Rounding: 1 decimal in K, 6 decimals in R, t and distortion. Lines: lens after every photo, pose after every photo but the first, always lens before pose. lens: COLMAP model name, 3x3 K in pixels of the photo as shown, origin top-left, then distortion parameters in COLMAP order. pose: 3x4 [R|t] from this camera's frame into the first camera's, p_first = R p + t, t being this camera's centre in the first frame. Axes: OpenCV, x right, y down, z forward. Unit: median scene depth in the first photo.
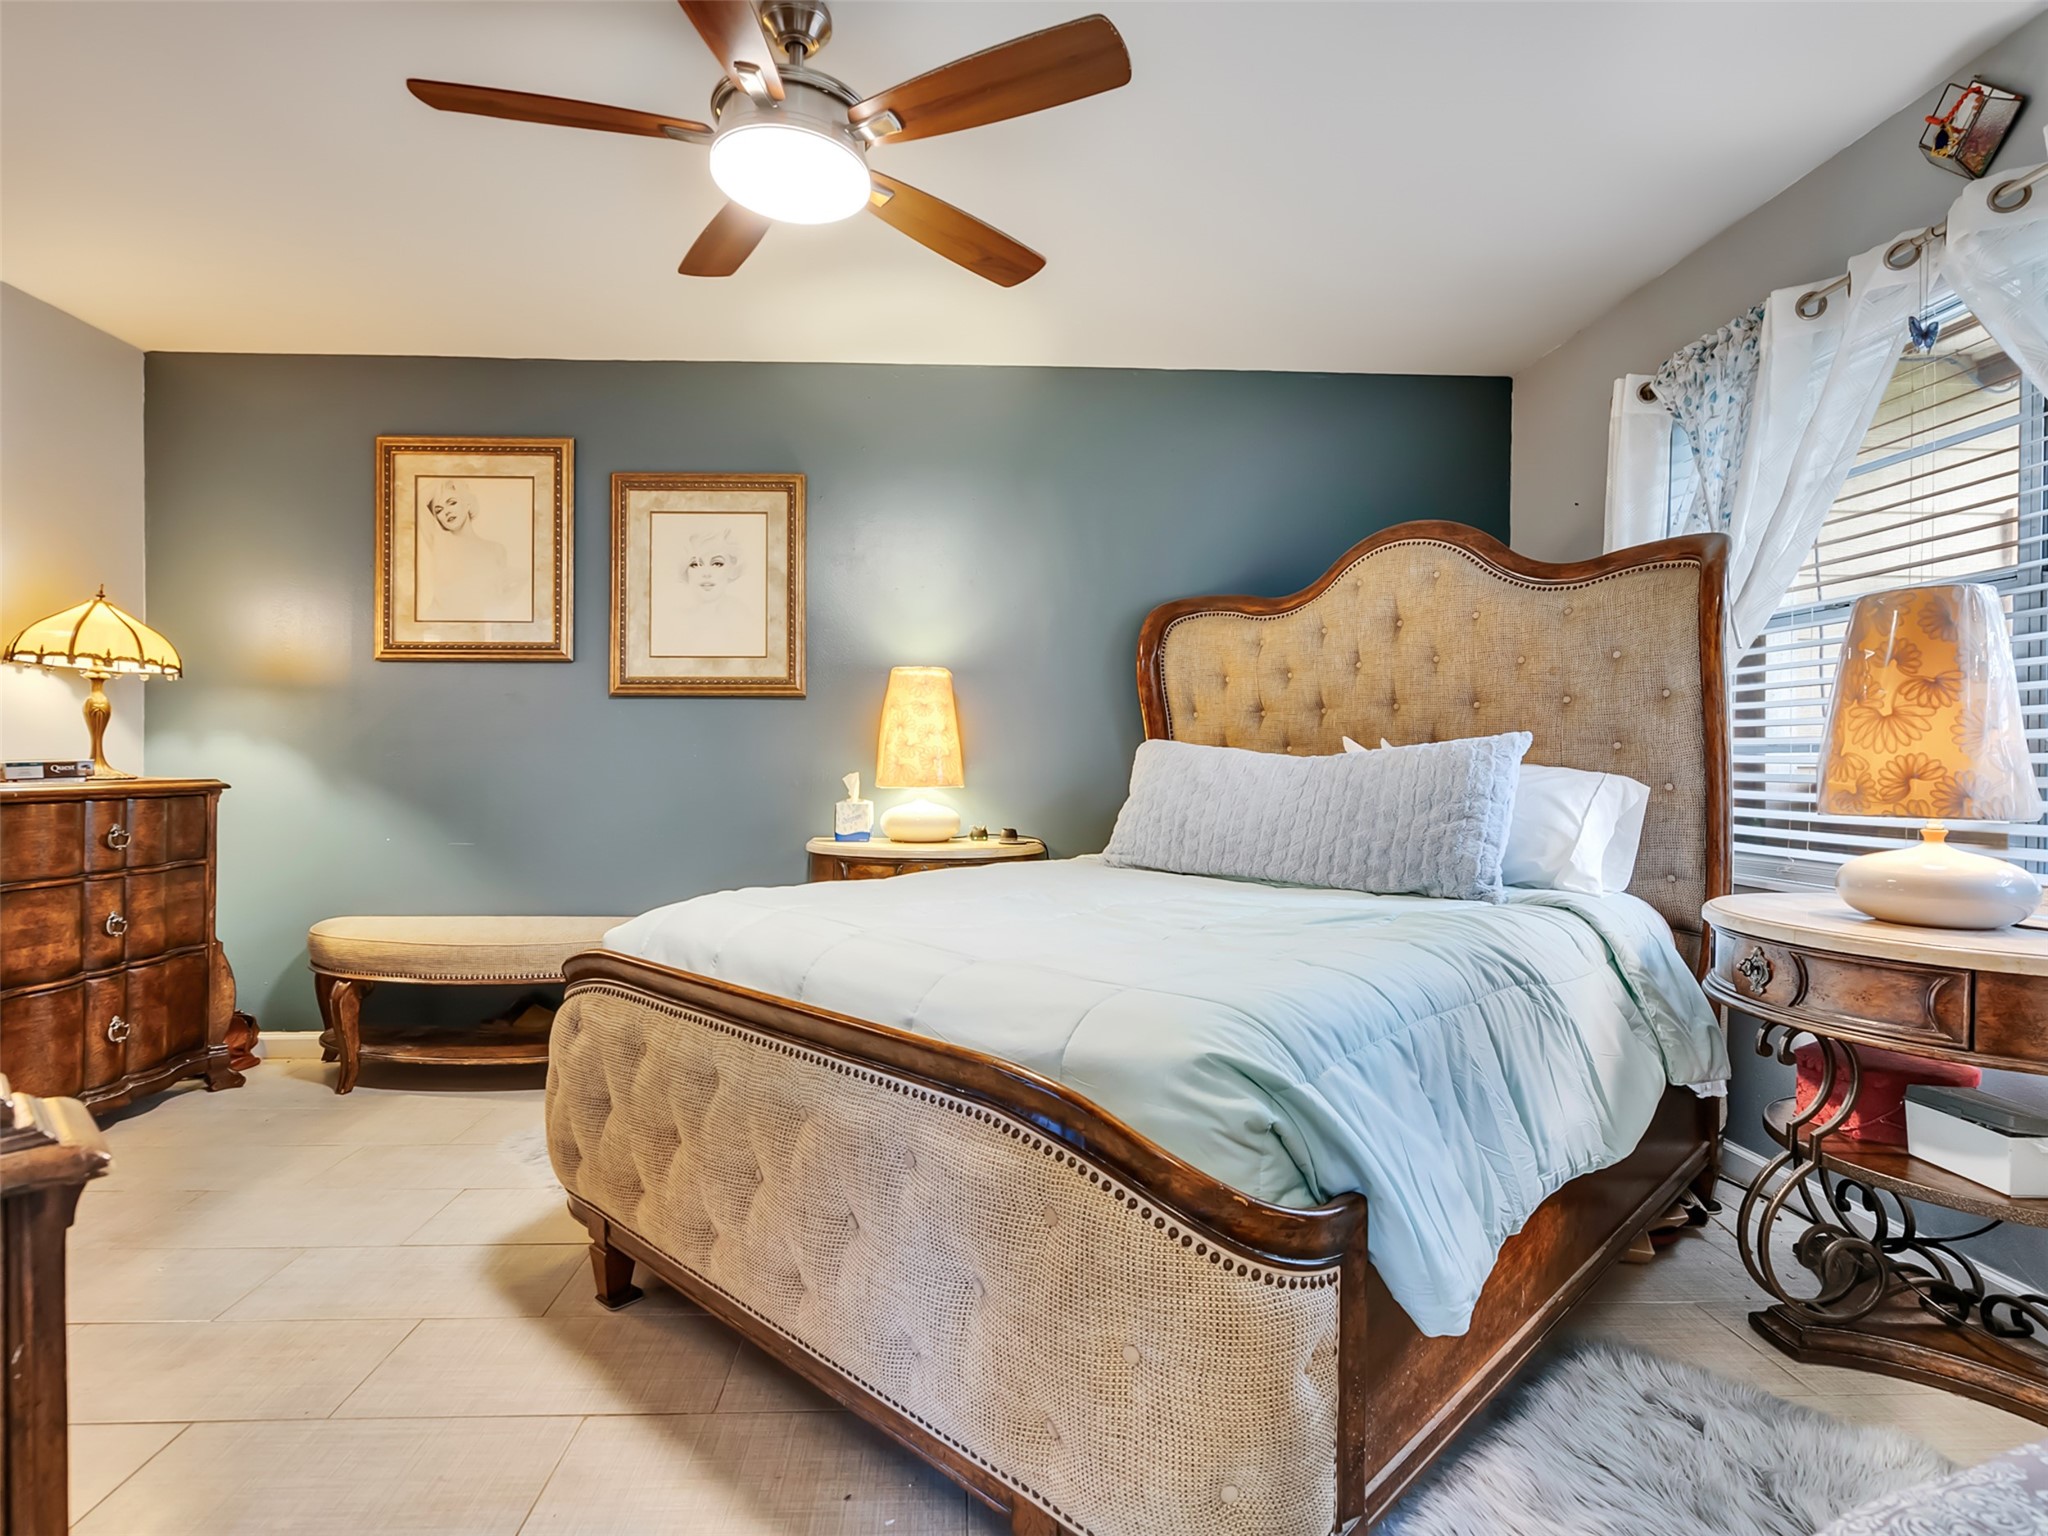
lens RADIAL K [[1058.3, 0, 1015.7], [0, 1058.3, 777.6], [0, 0, 1]] dist [-0.004767, 0.005568]
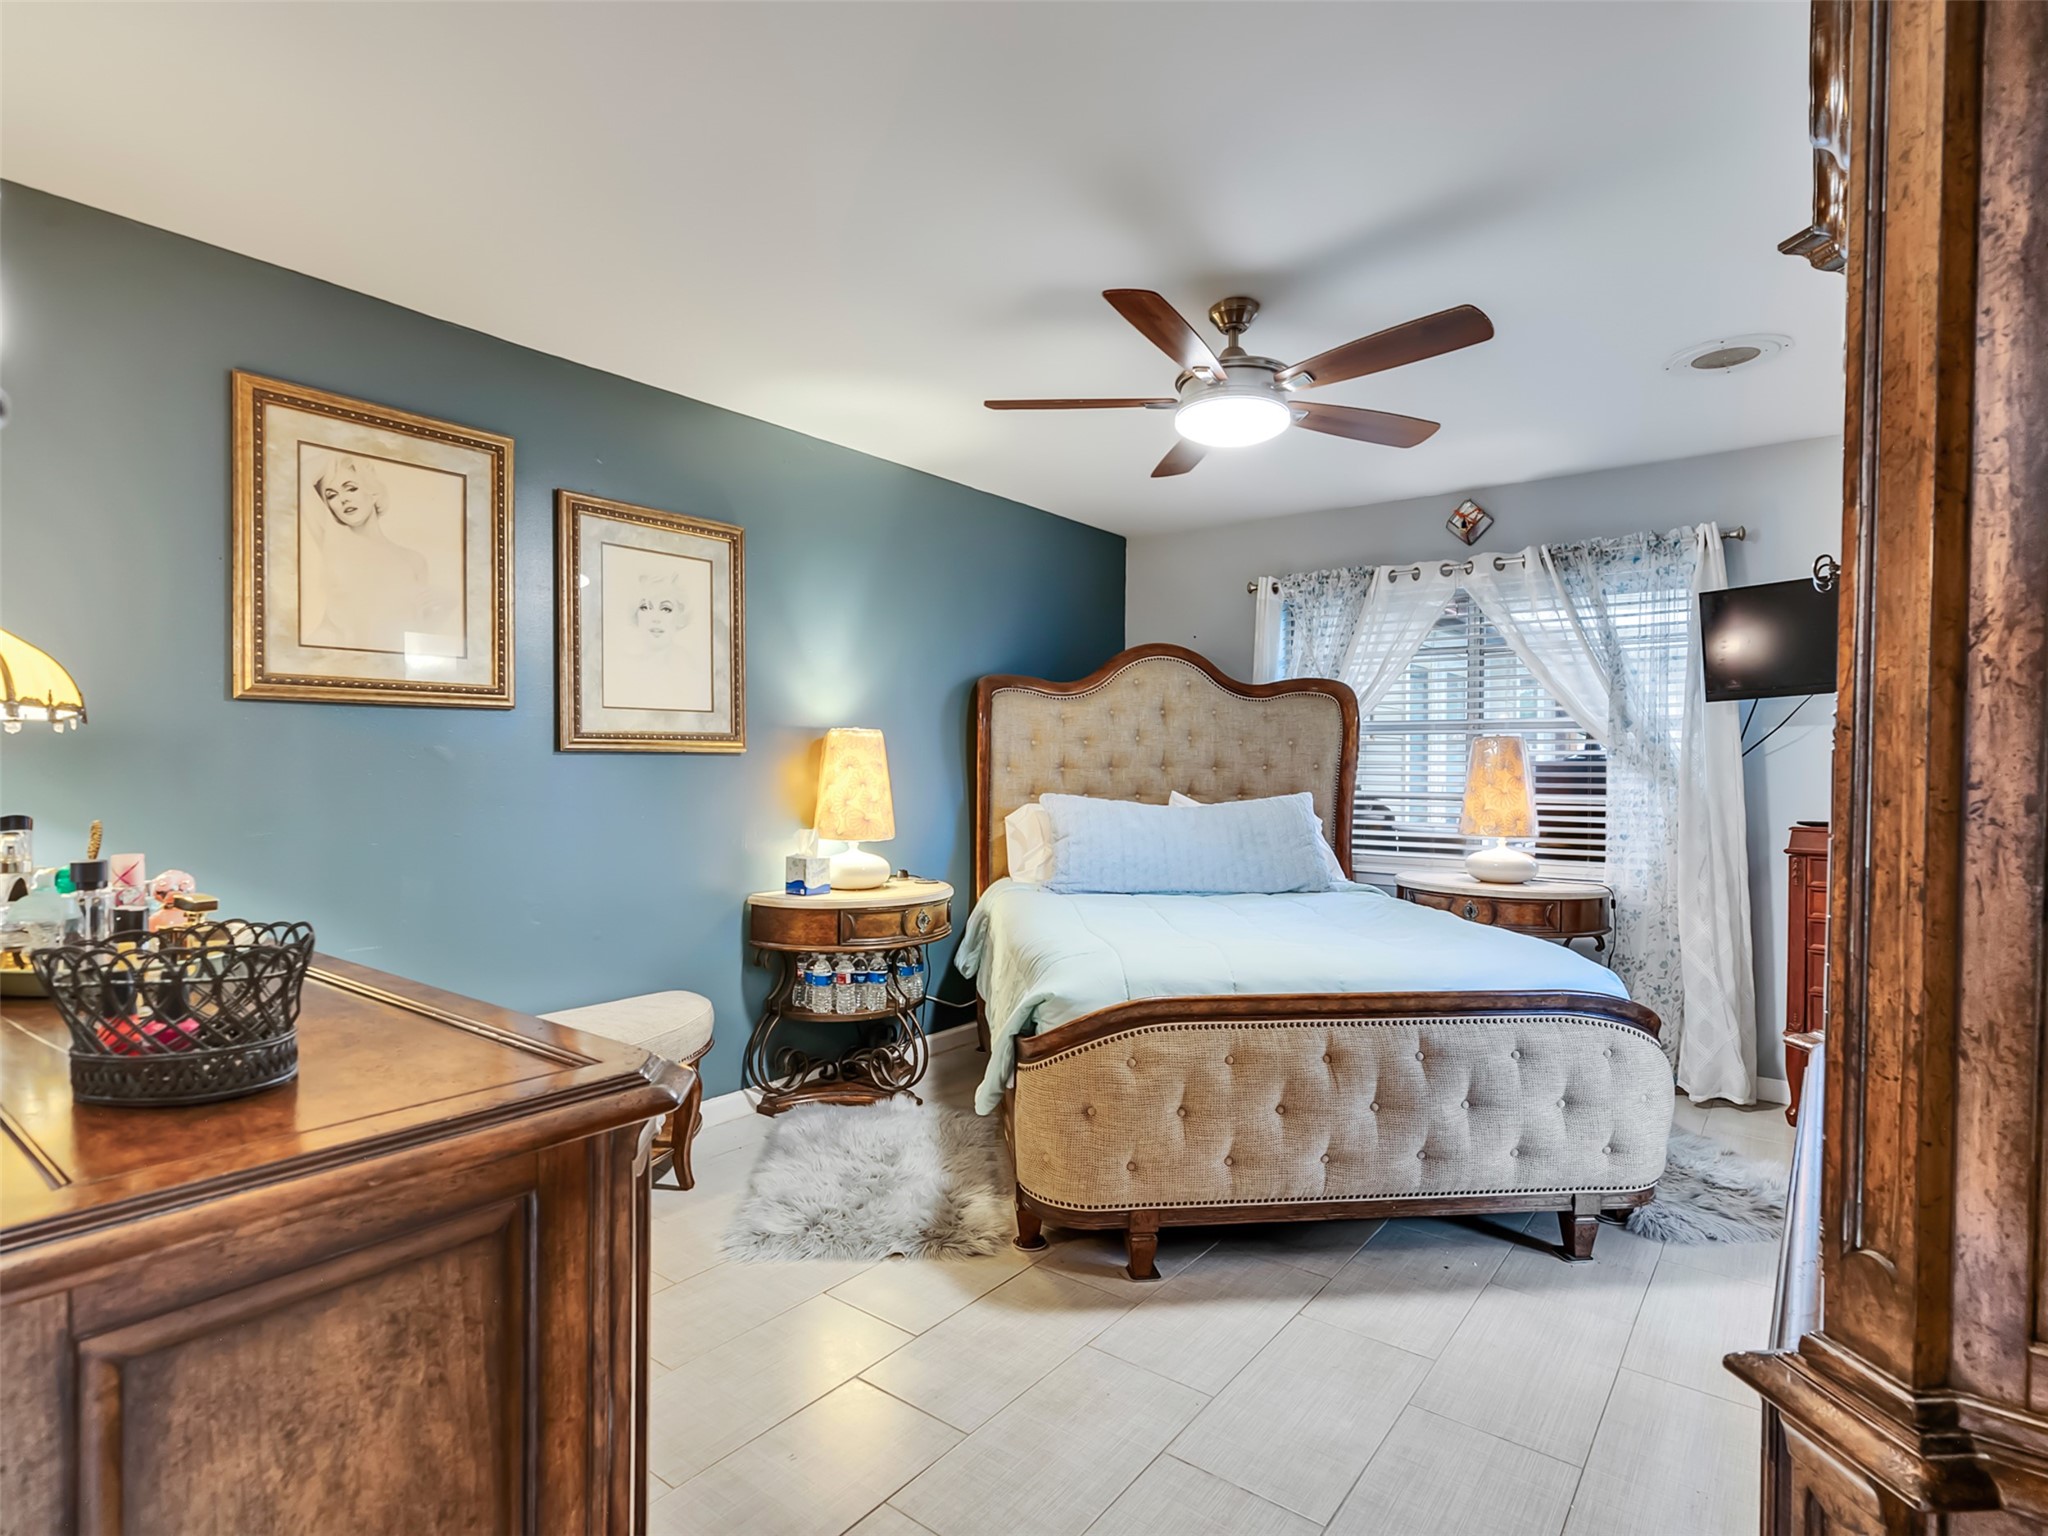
lens RADIAL K [[1058.3, 0, 1014.6], [0, 1058.3, 766.7], [0, 0, 1]] dist [-0.004767, 0.005568]
pose [[0.647439, -0.004905, 0.762102, -0.839566], [0.008072, 0.999967, -0.000421, -0.064337], [-0.762075, 0.006424, 0.647457, 0.177982]]
